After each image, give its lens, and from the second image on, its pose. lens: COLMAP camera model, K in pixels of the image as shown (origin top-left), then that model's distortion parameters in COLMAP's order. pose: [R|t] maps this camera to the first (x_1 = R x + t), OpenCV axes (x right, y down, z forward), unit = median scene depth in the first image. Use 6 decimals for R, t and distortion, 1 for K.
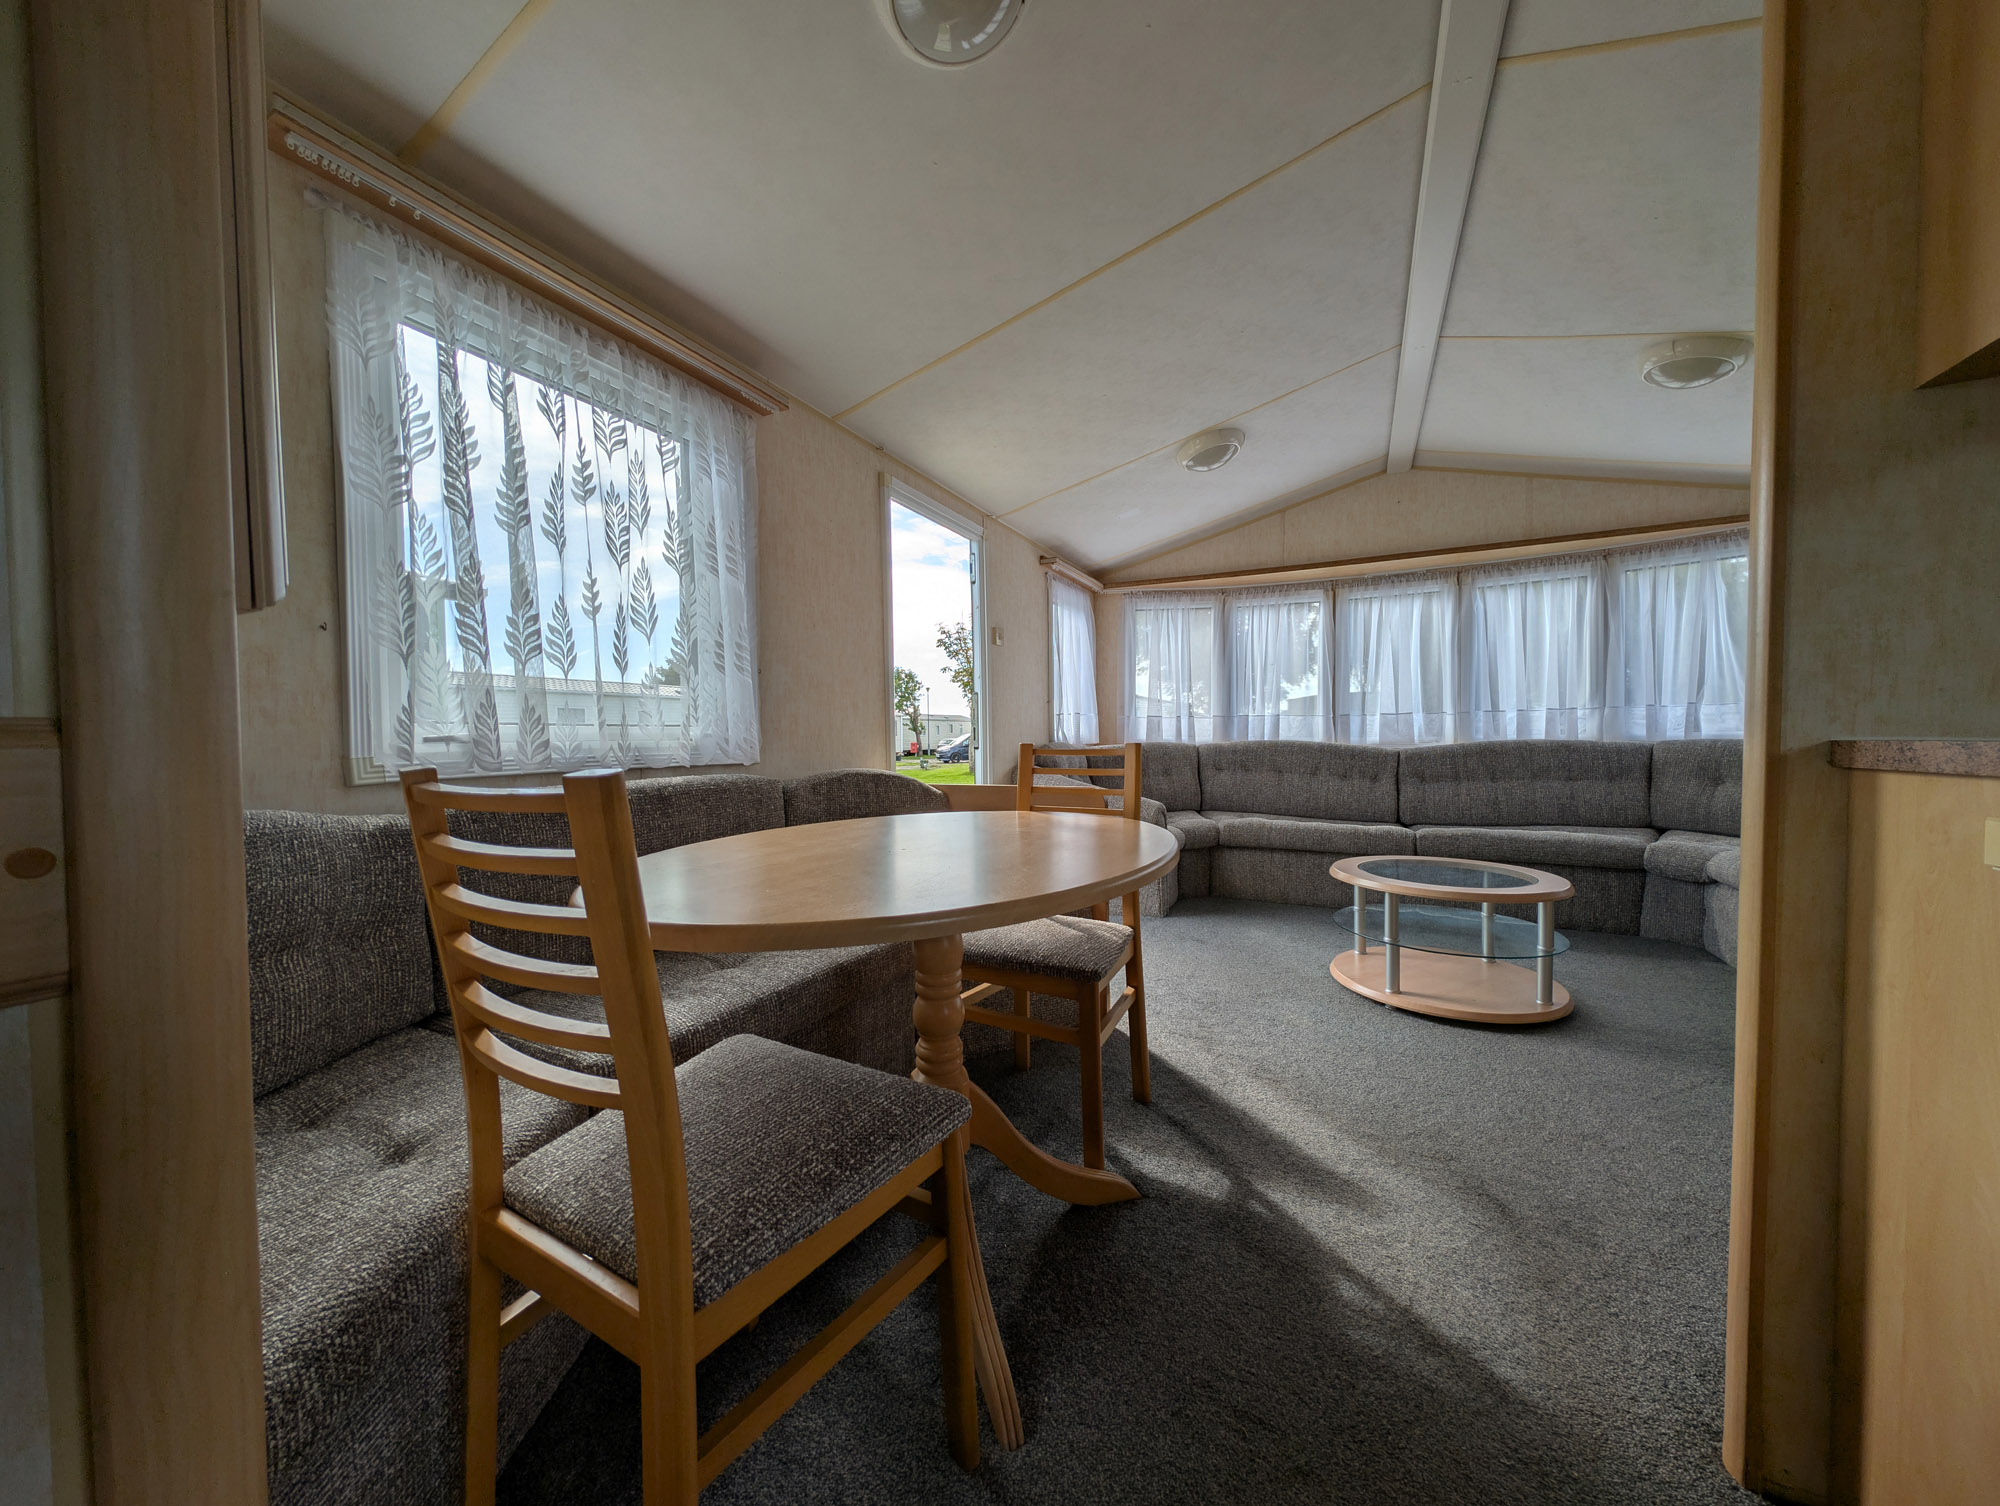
lens RADIAL K [[711.5, 0, 993.7], [0, 711.5, 749.0], [0, 0, 1]] dist [0.008390, -0.003402]
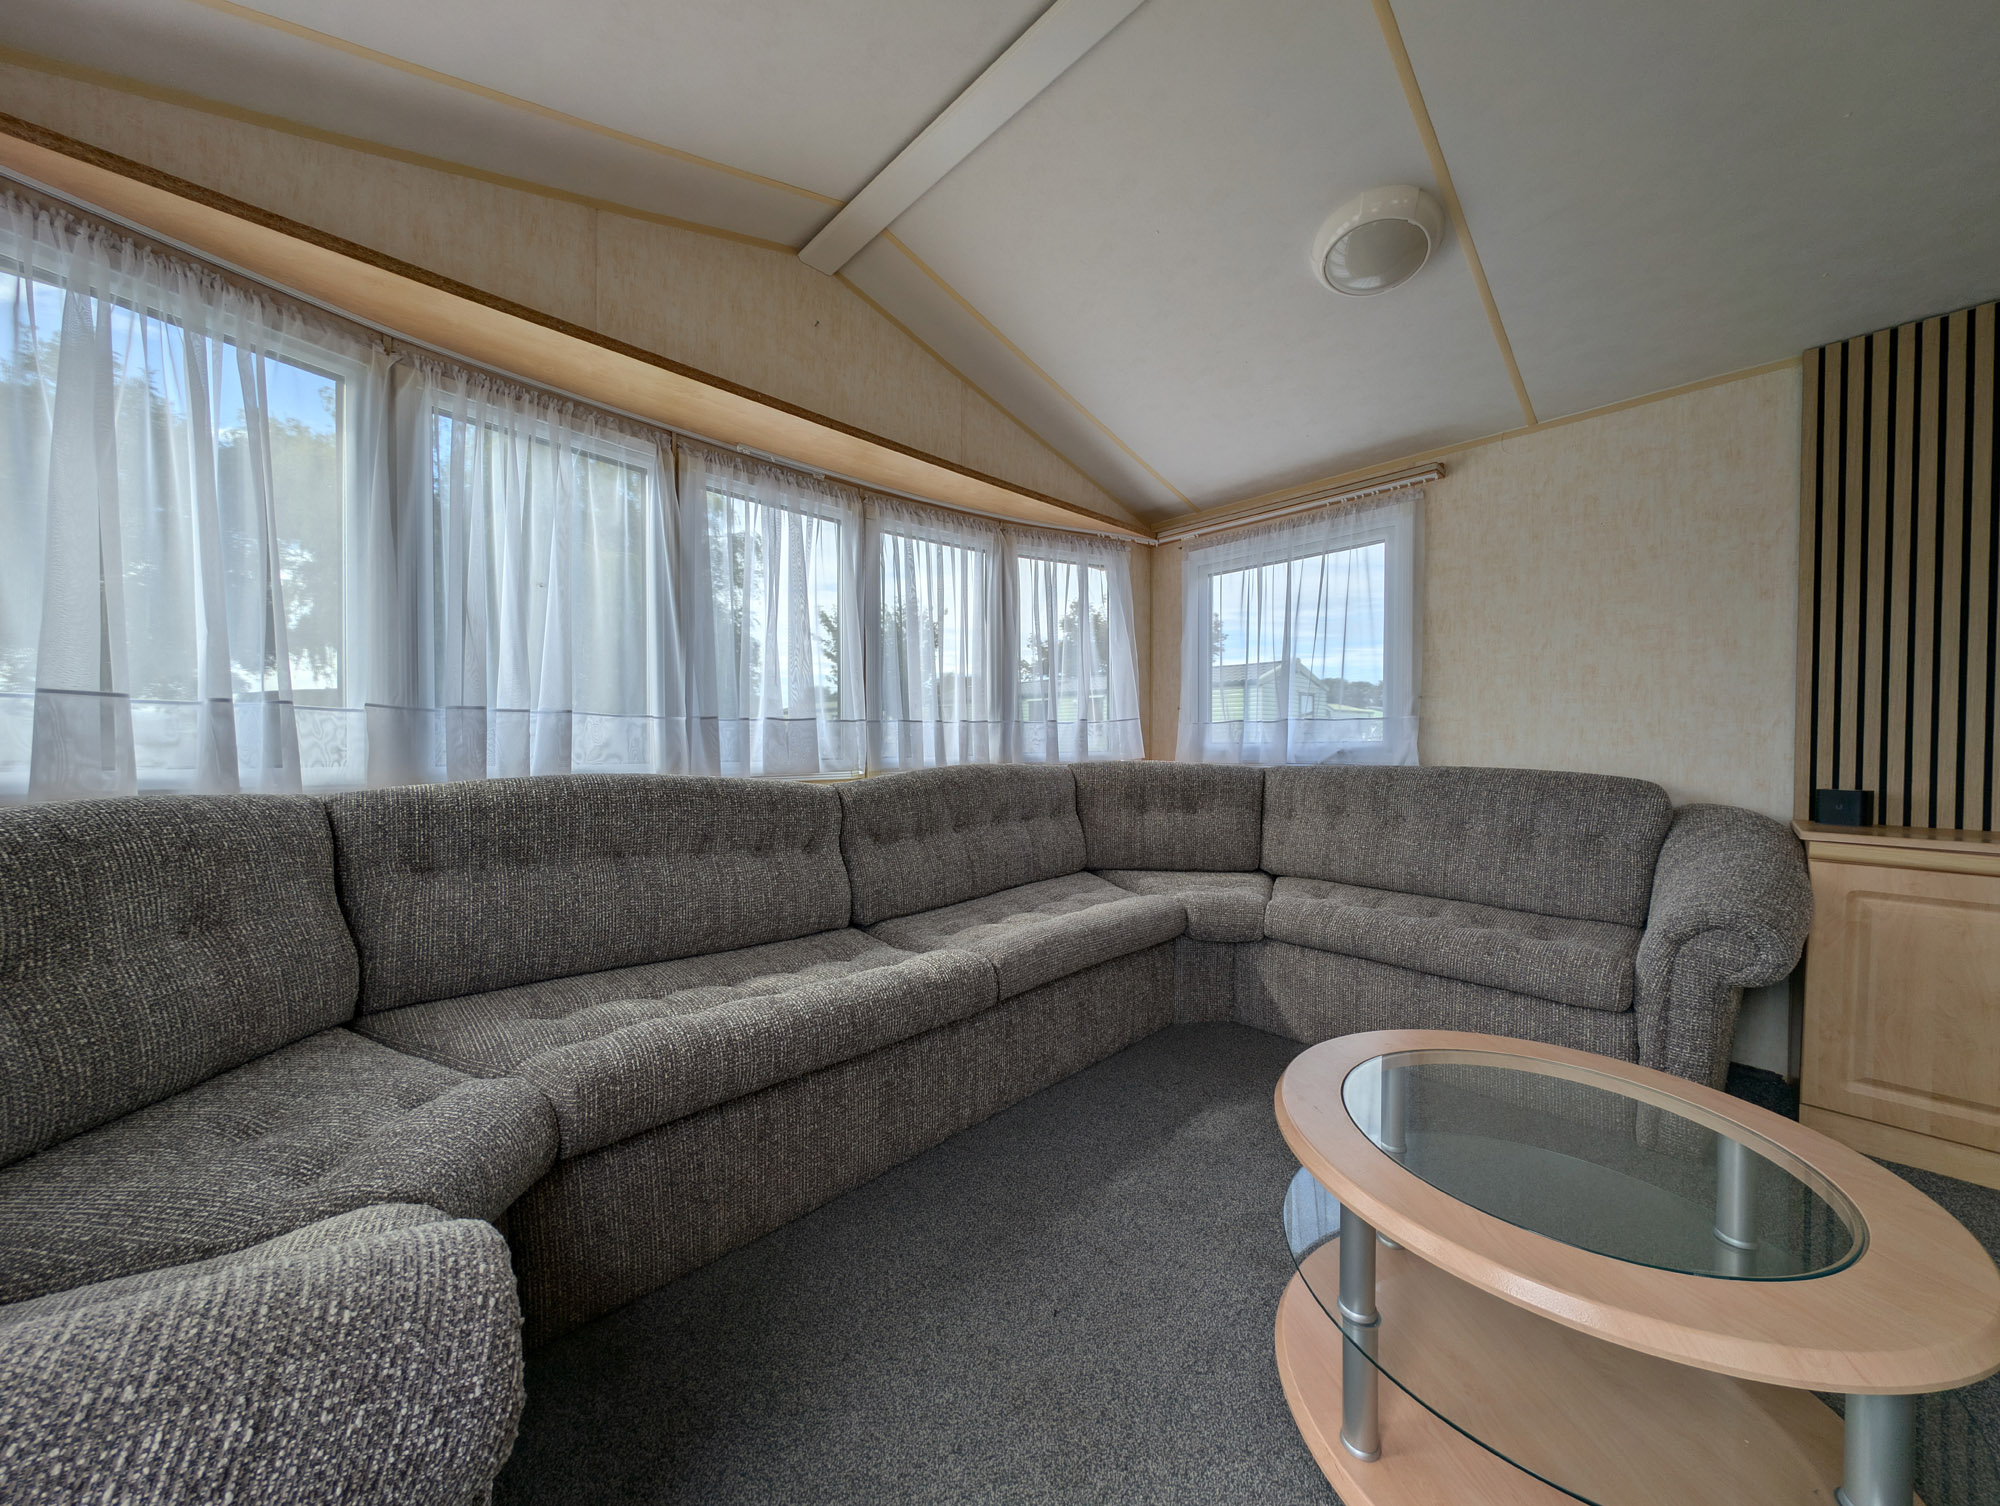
lens RADIAL K [[711.5, 0, 1002.5], [0, 711.5, 755.6], [0, 0, 1]] dist [0.008390, -0.003402]
pose [[0.325668, -0.009083, 0.945440, 0.107713], [0.016884, 0.999850, 0.003789, -0.022717], [-0.945333, 0.014729, 0.325773, 0.726594]]
